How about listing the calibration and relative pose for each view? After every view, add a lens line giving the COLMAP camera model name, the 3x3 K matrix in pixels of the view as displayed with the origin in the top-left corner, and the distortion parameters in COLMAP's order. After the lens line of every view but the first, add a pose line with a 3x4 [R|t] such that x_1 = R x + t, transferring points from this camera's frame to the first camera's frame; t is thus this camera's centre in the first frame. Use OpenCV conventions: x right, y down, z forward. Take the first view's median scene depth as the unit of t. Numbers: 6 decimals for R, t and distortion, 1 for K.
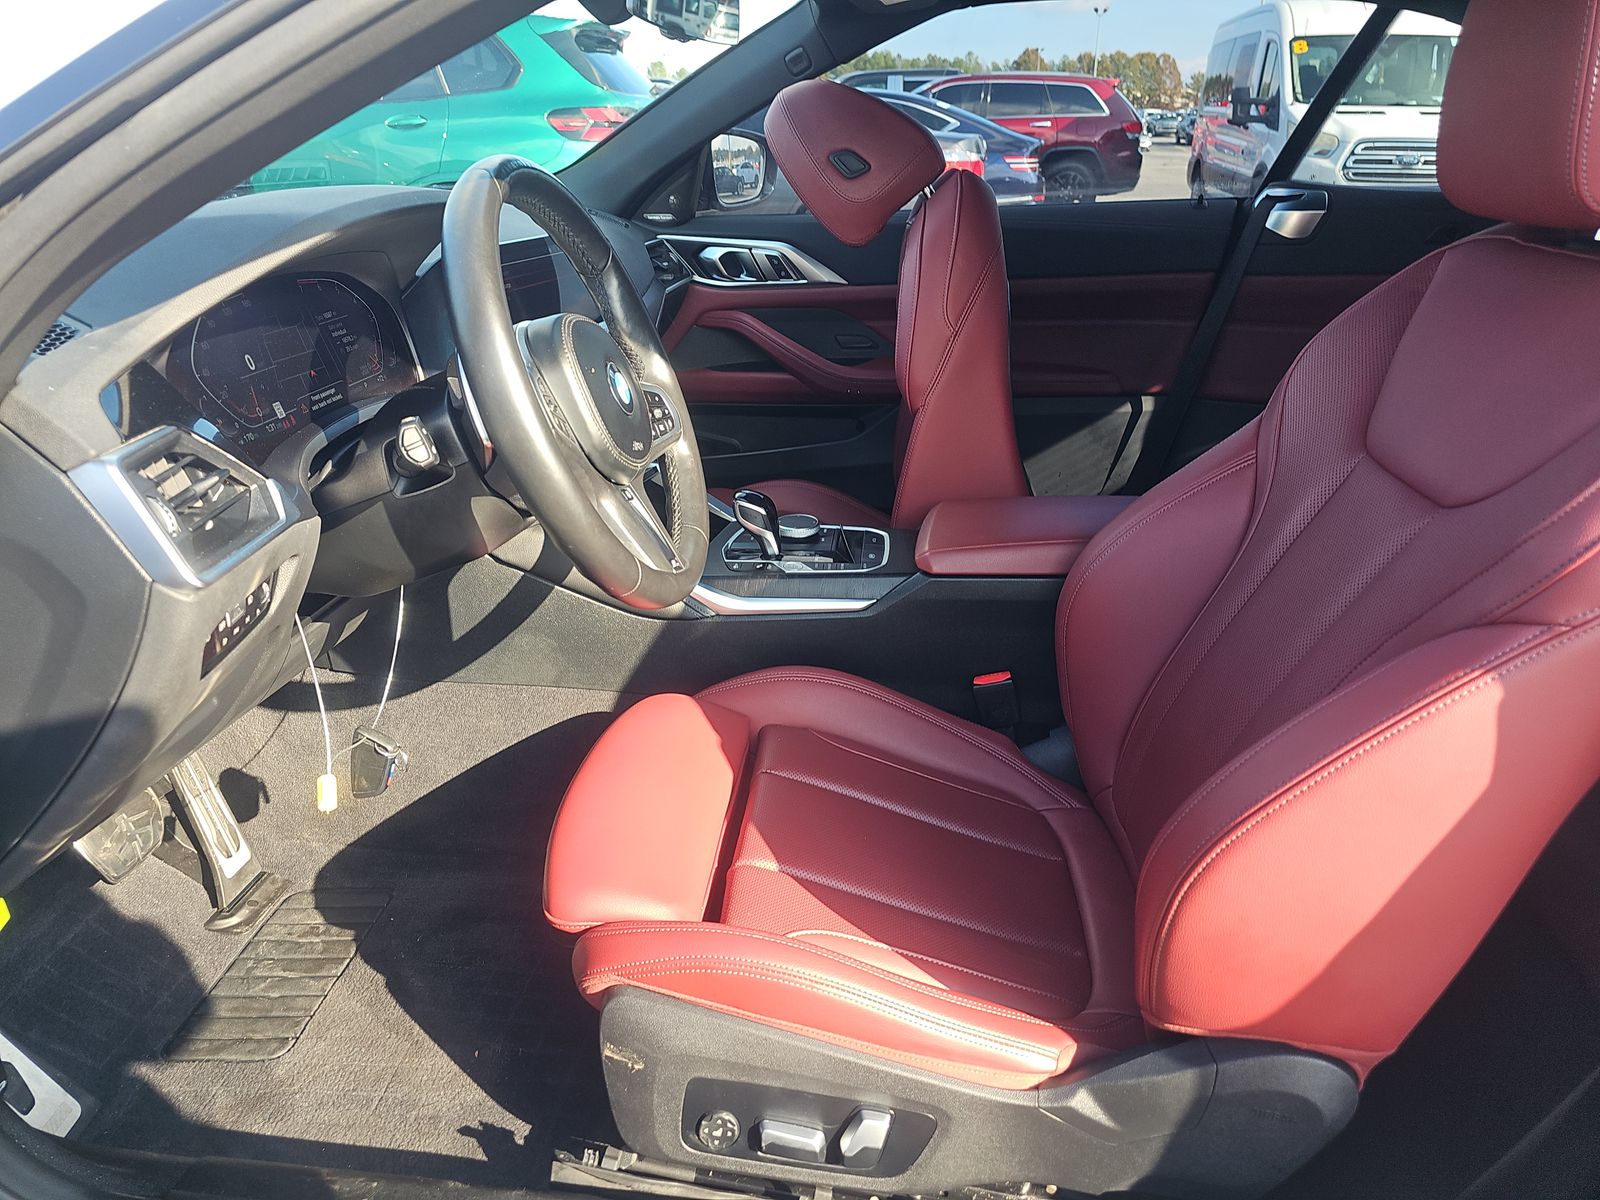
lens RADIAL K [[1068.7, 0, 800.0], [0, 1068.7, 600.0], [0, 0, 1]] dist [0.001841, -0.003460]
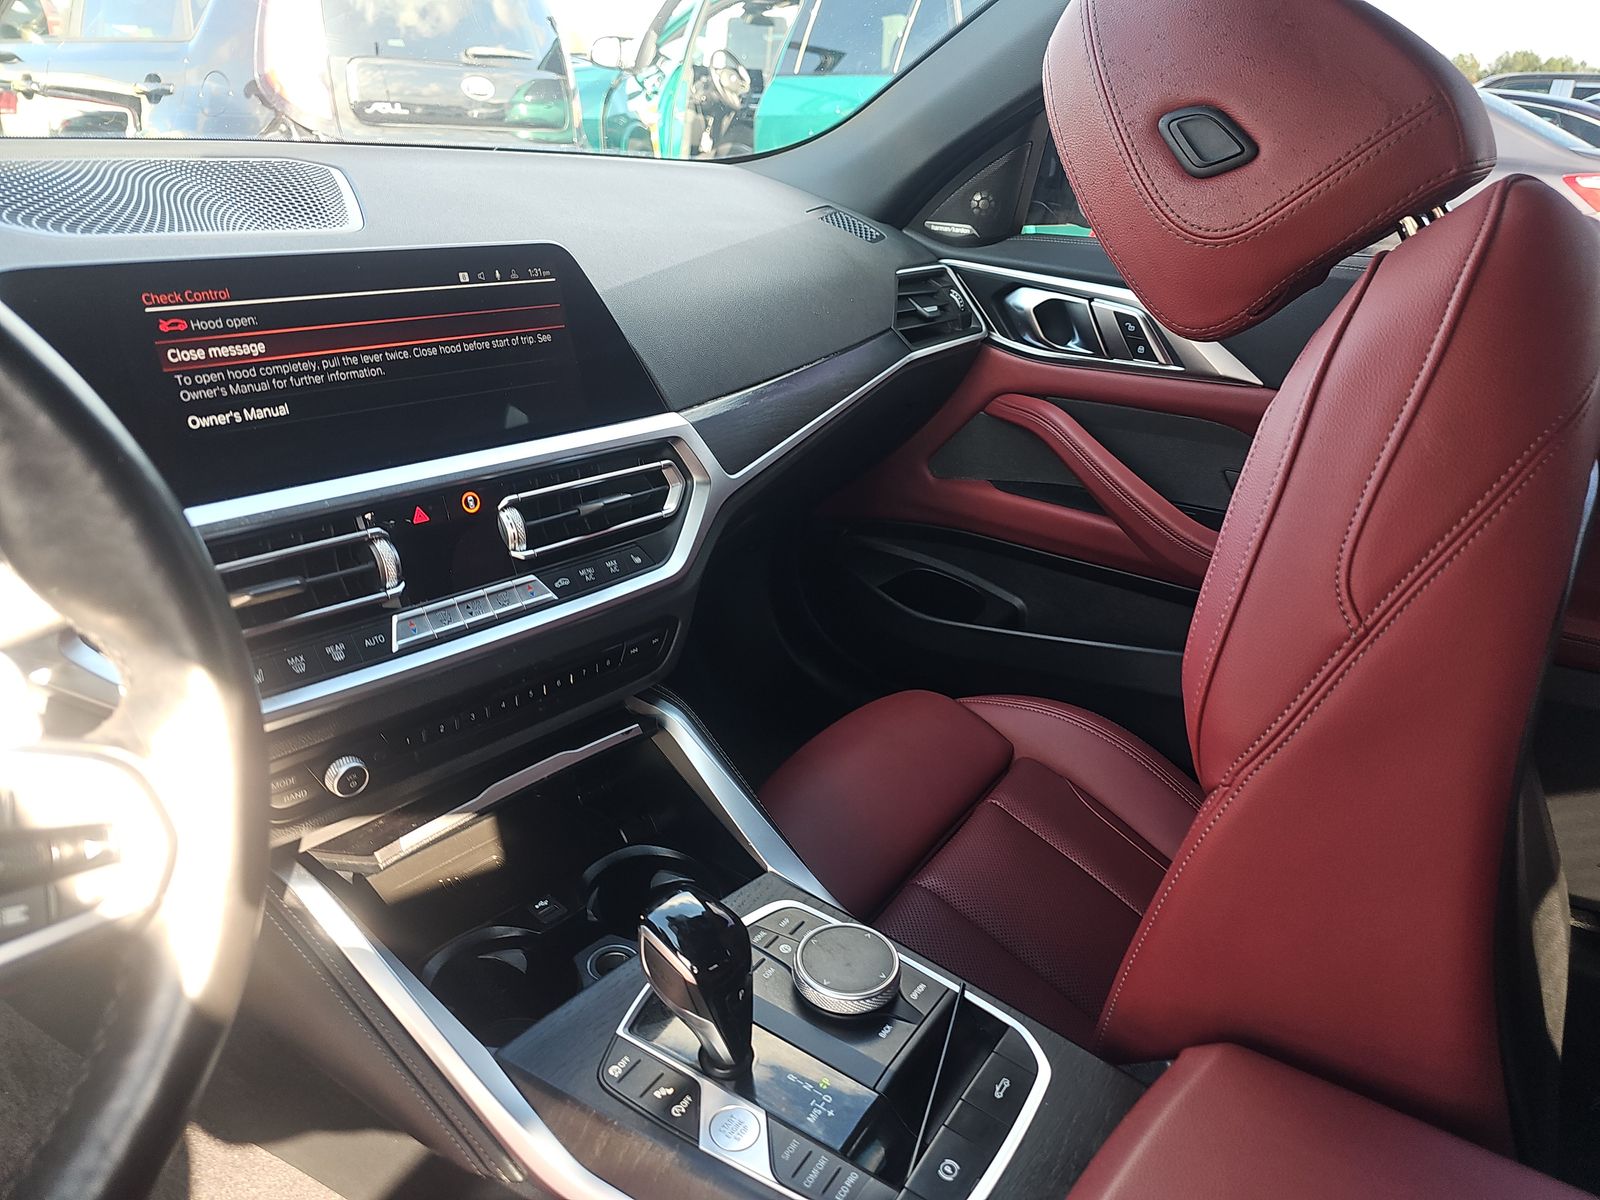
lens RADIAL K [[1046.4, 0, 800.4], [0, 1046.4, 639.9], [0, 0, 1]] dist [-0.001752, -0.004127]
pose [[0.877843, 0.251066, -0.407871, 0.089421], [-0.232839, 0.967897, 0.094661, -0.169066], [0.418543, 0.011871, 0.908119, 0.430830]]
